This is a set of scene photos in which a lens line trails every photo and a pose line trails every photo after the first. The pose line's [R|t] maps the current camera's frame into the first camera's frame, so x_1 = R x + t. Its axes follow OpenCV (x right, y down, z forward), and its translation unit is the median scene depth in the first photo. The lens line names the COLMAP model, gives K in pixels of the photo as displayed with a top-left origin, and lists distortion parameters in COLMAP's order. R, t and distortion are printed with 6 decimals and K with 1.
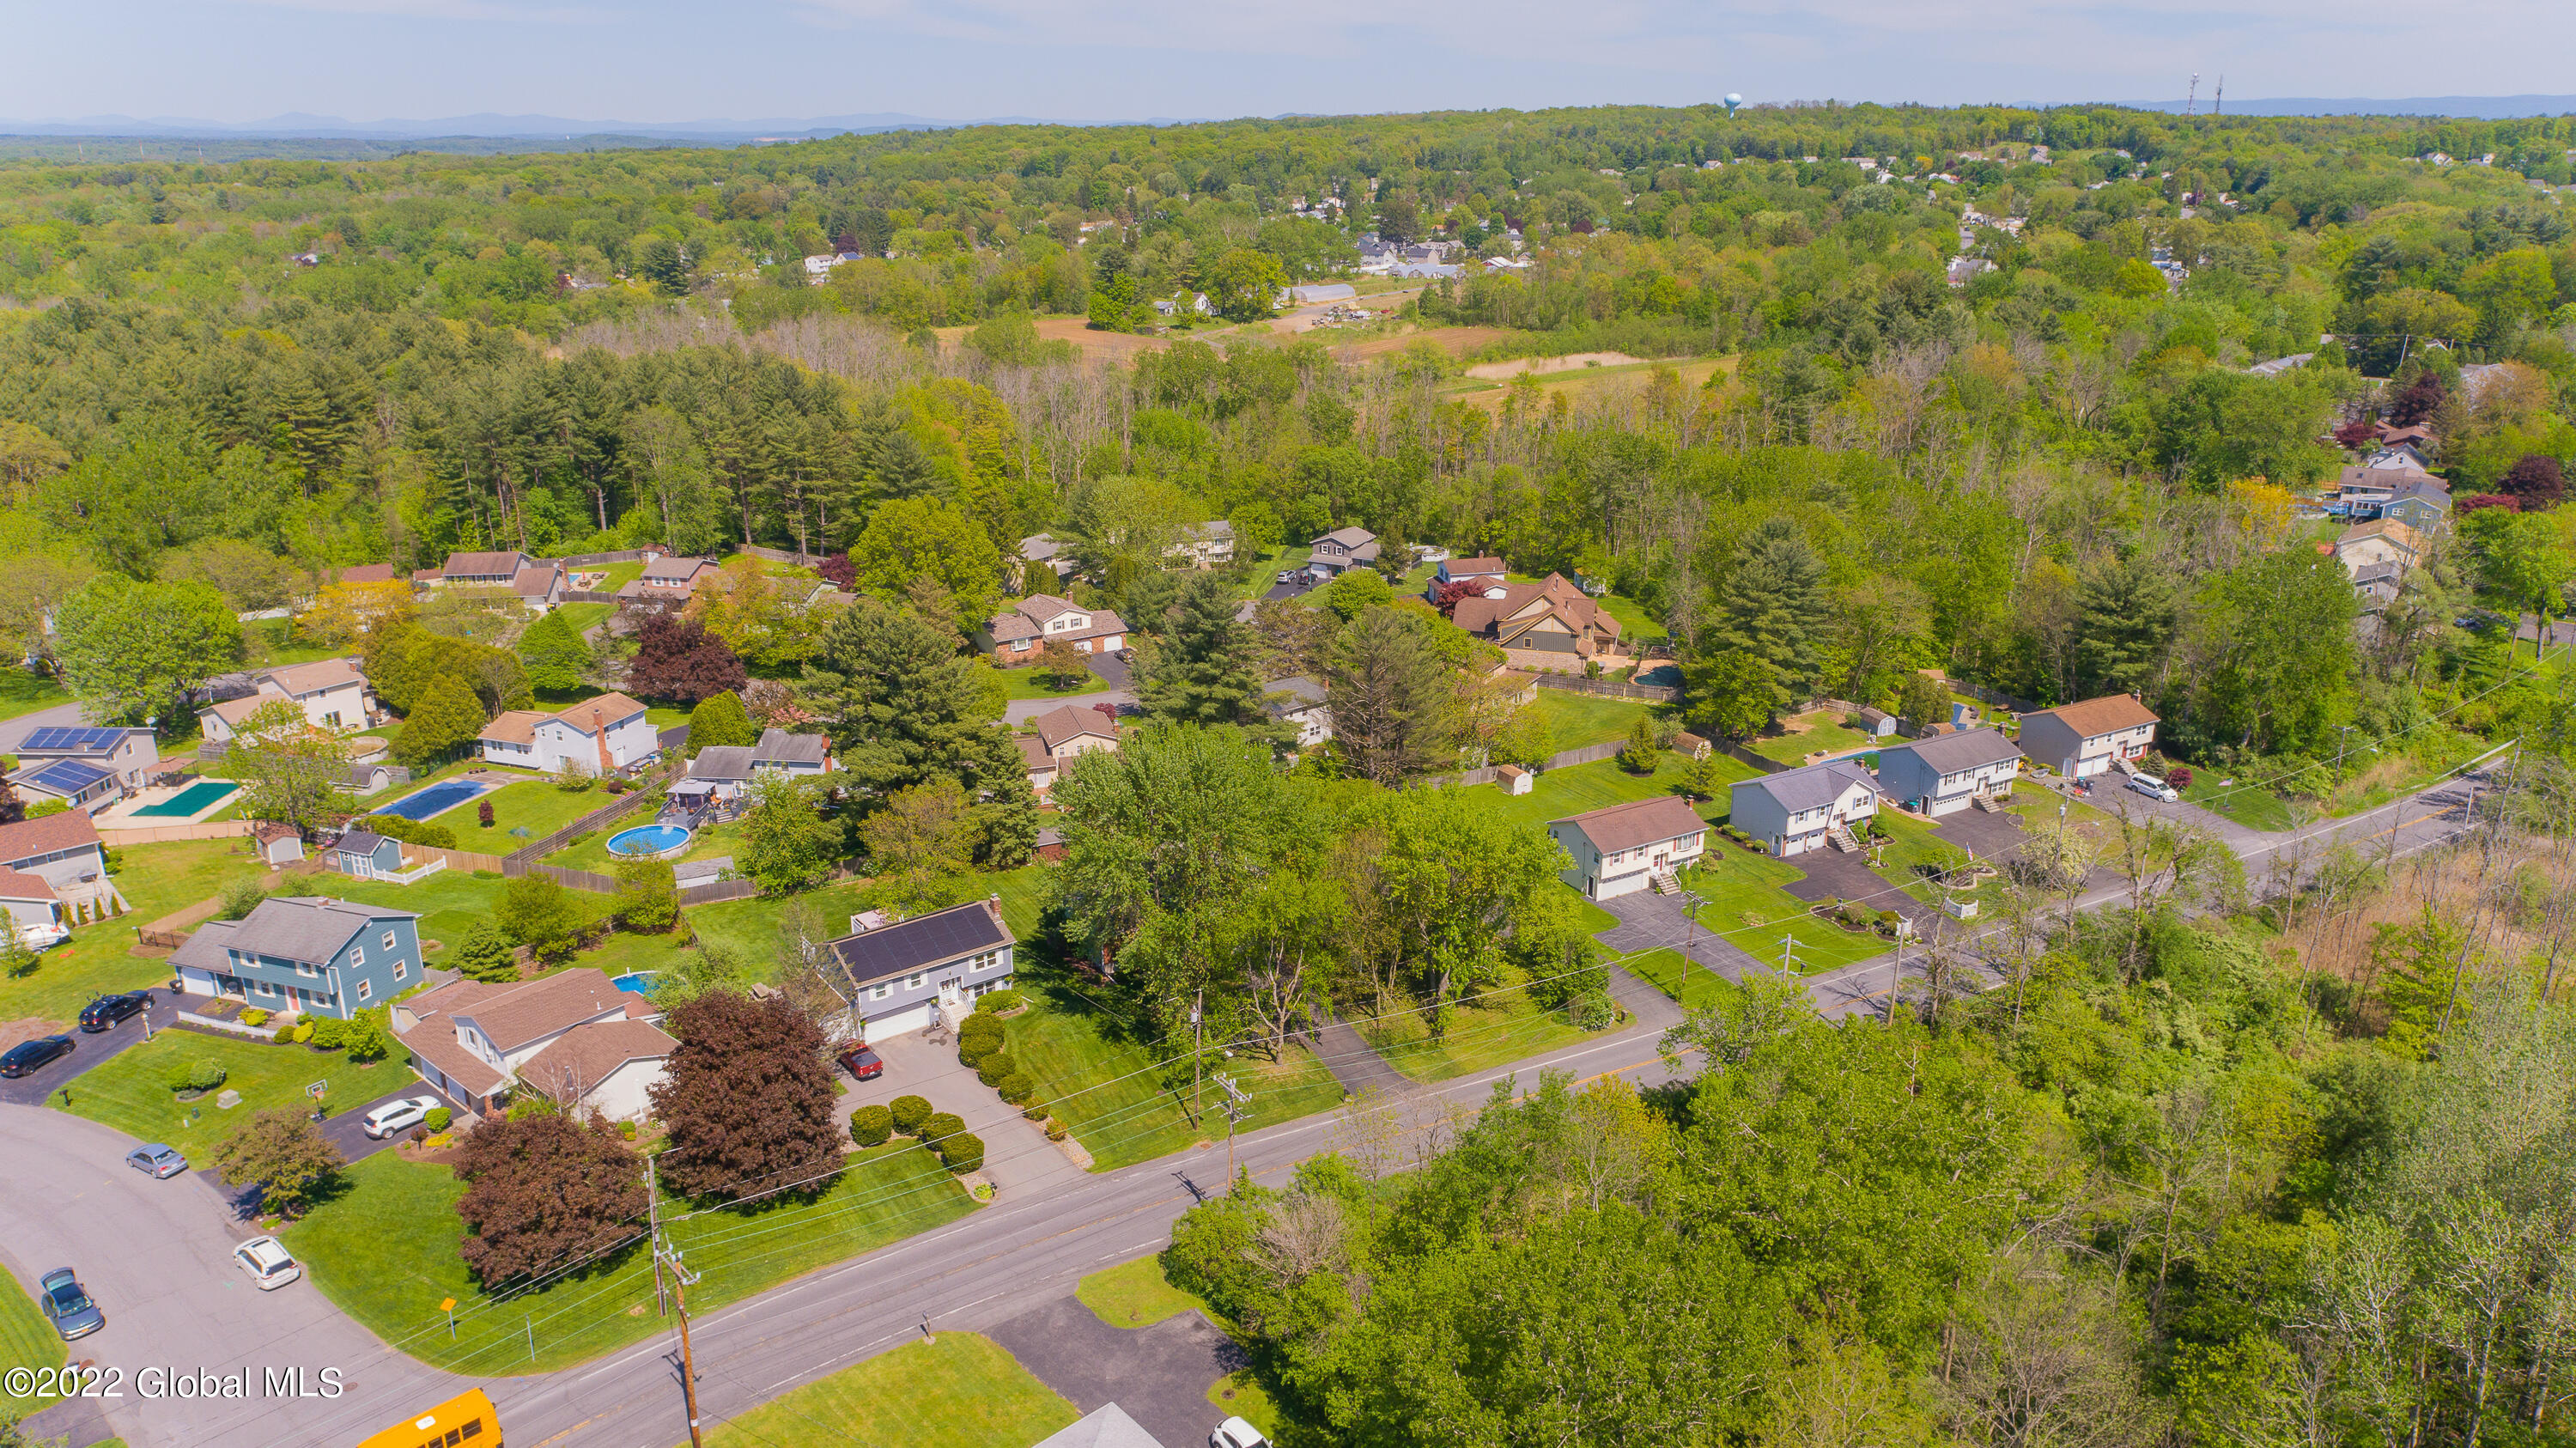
lens RADIAL K [[1717.2, 0, 1285.8], [0, 1717.2, 714.0], [0, 0, 1]] dist [0.016438, 0.005487]
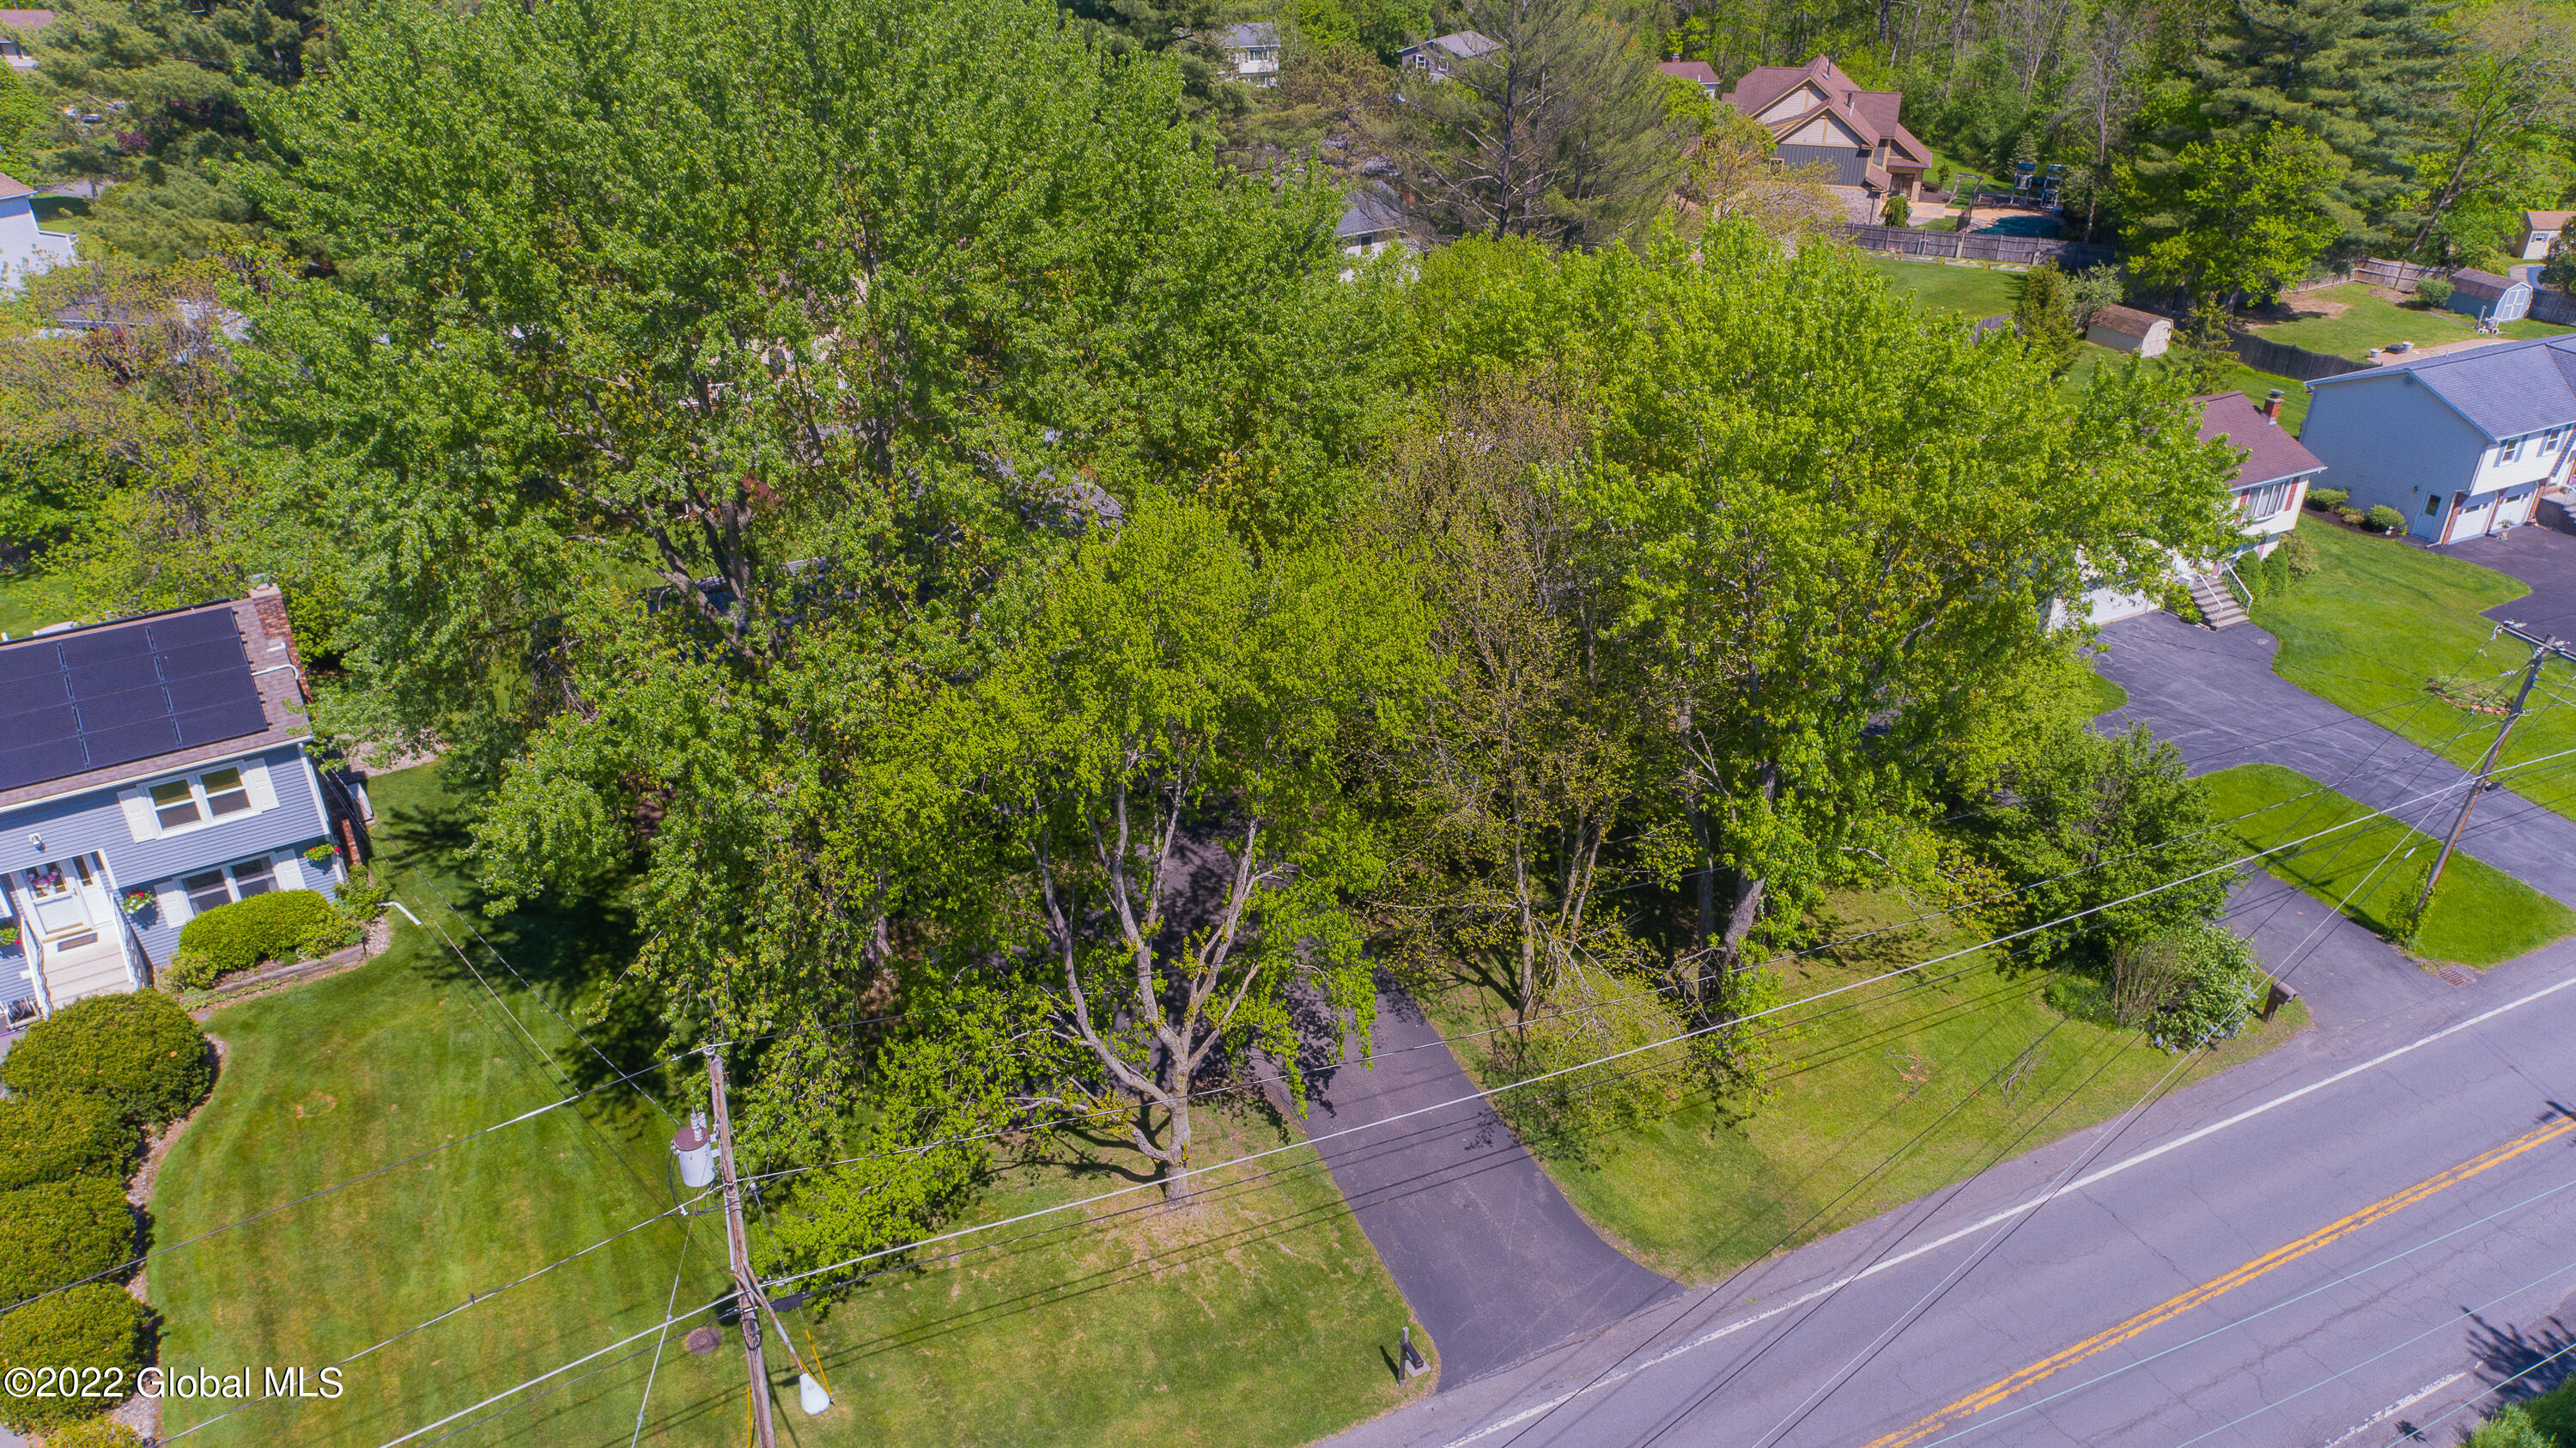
lens RADIAL K [[1717.2, 0, 1281.3], [0, 1717.2, 712.5], [0, 0, 1]] dist [0.016438, 0.005487]
pose [[0.998148, 0.028854, -0.053548, 0.018327], [-0.019435, 0.985469, 0.168739, 0.053191], [0.057639, -0.167386, 0.984205, 0.511221]]
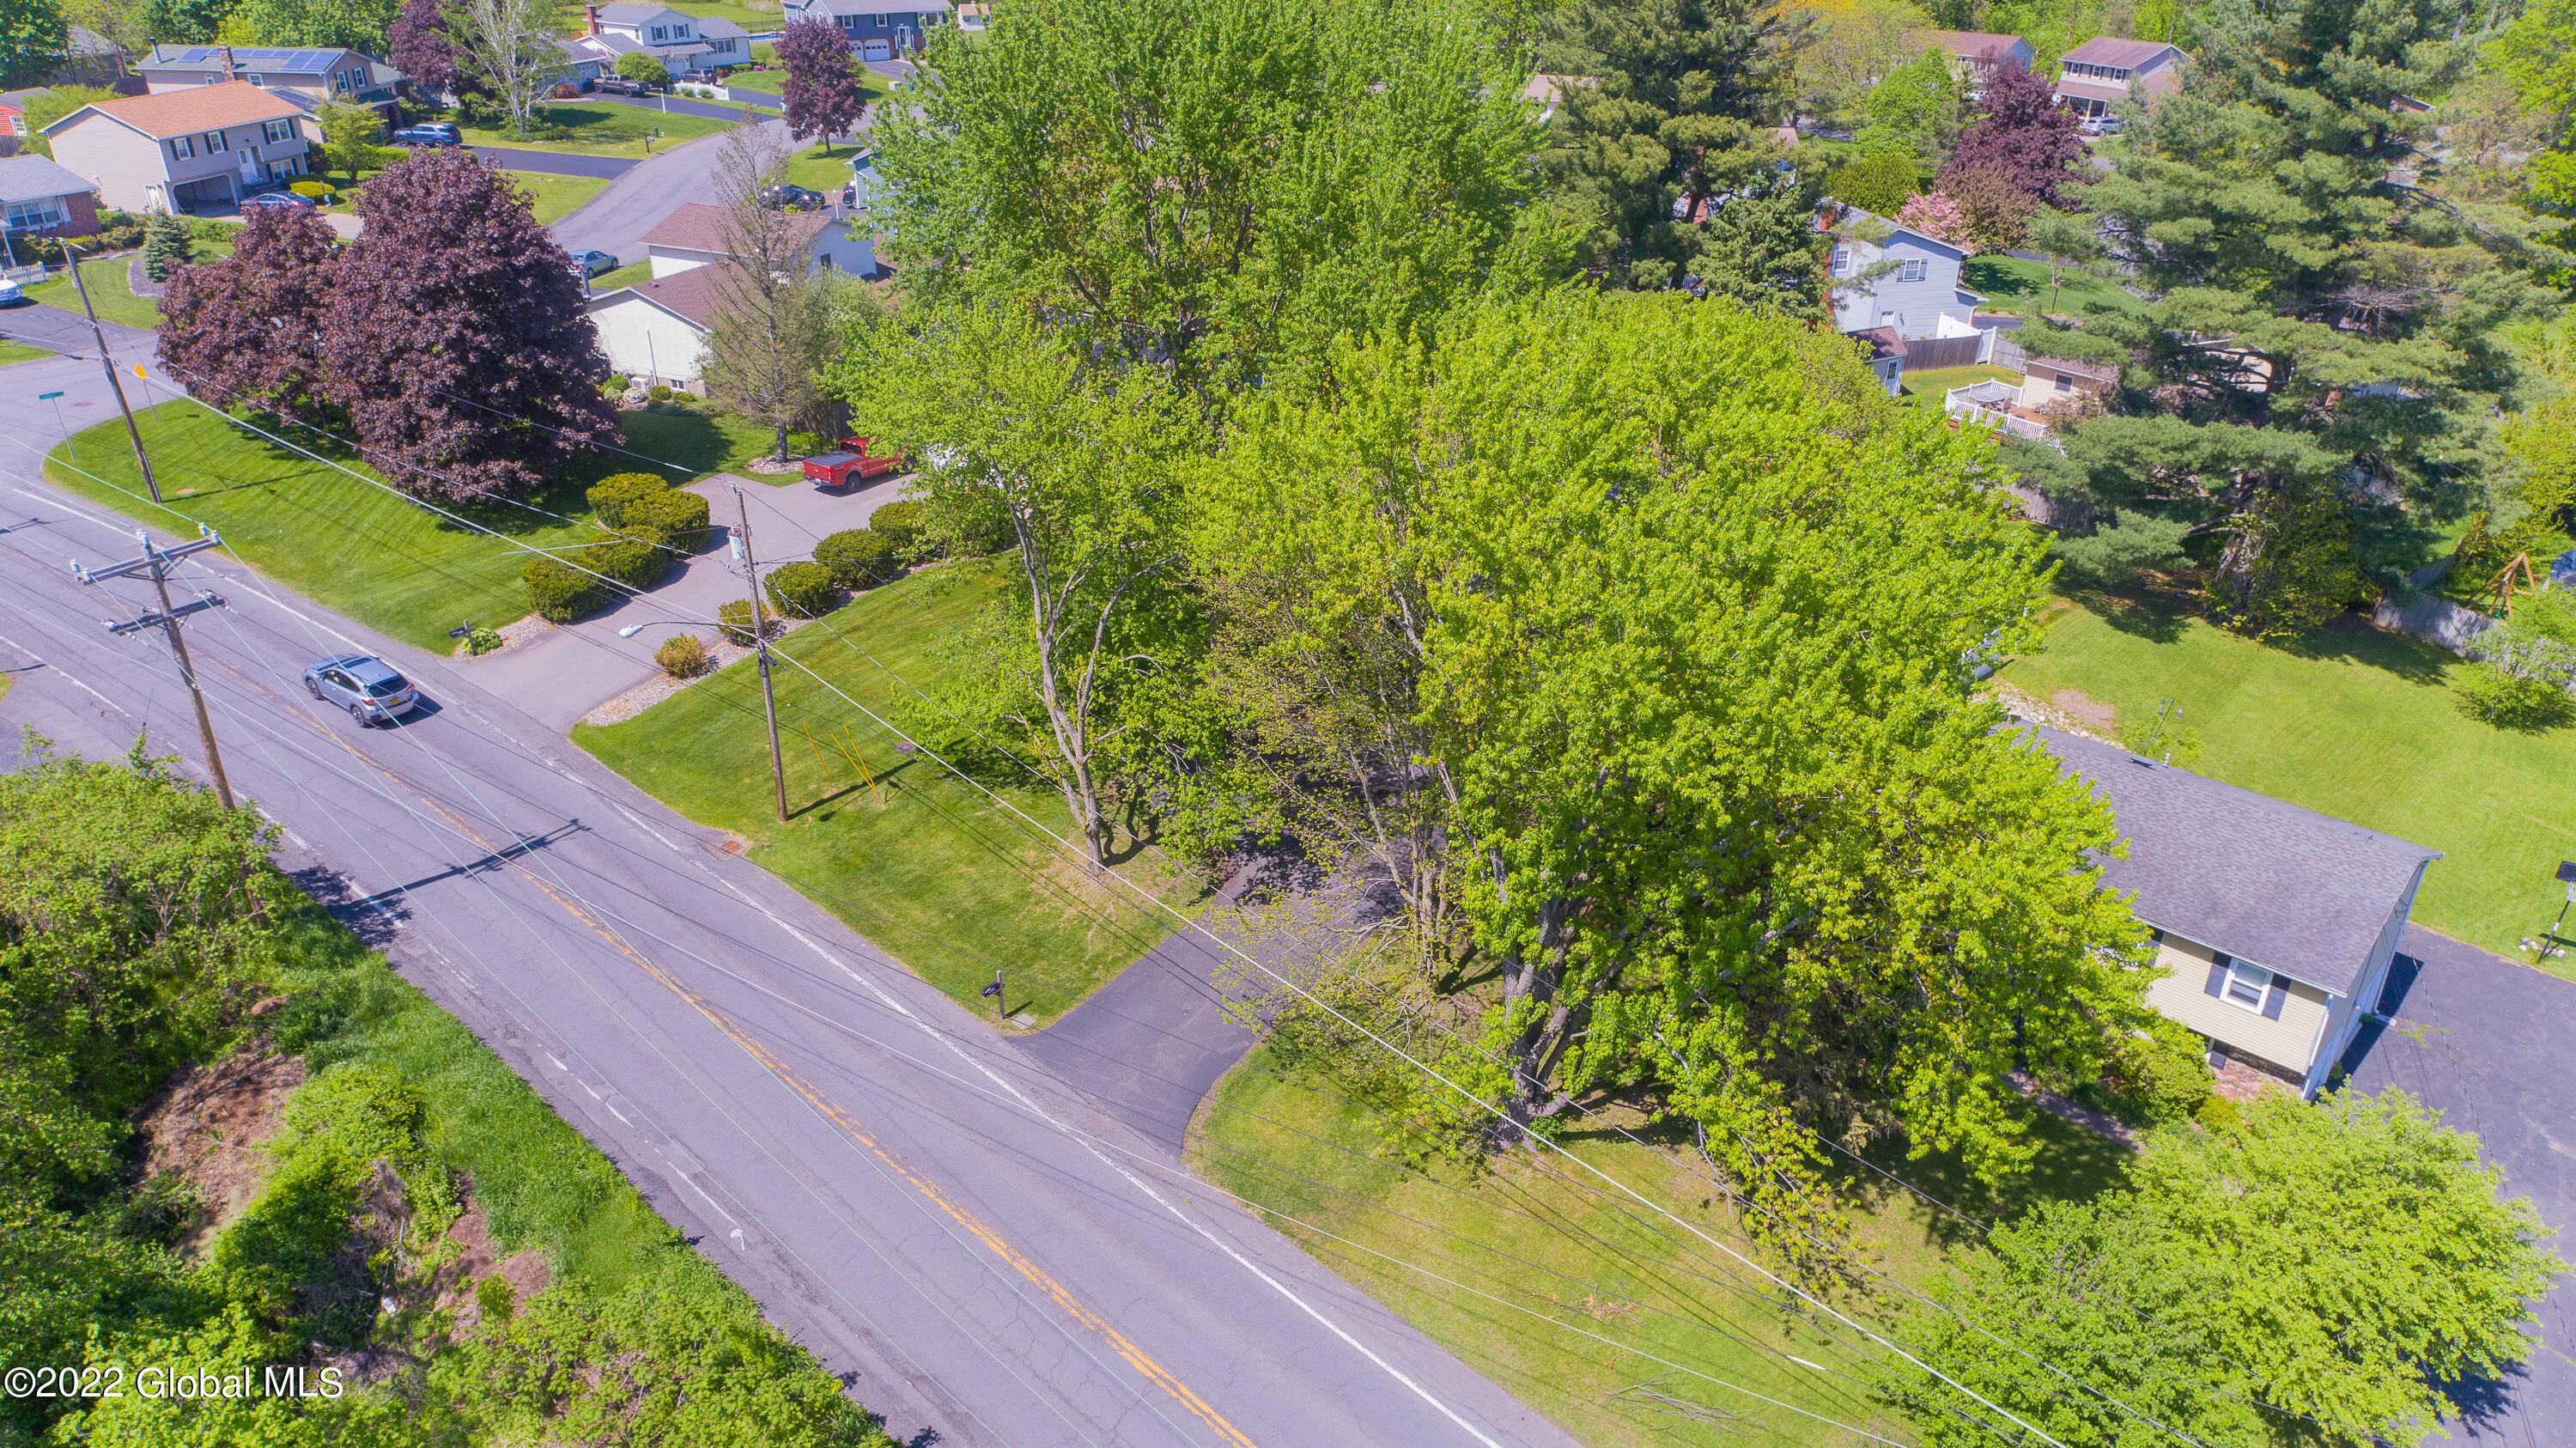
lens RADIAL K [[1717.2, 0, 1287.1], [0, 1717.2, 725.0], [0, 0, 1]] dist [0.016438, 0.005487]
pose [[0.292089, 0.441068, -0.848612, 0.225490], [-0.310230, 0.883024, 0.352174, 0.017147], [0.904677, 0.160399, 0.394754, 0.611892]]
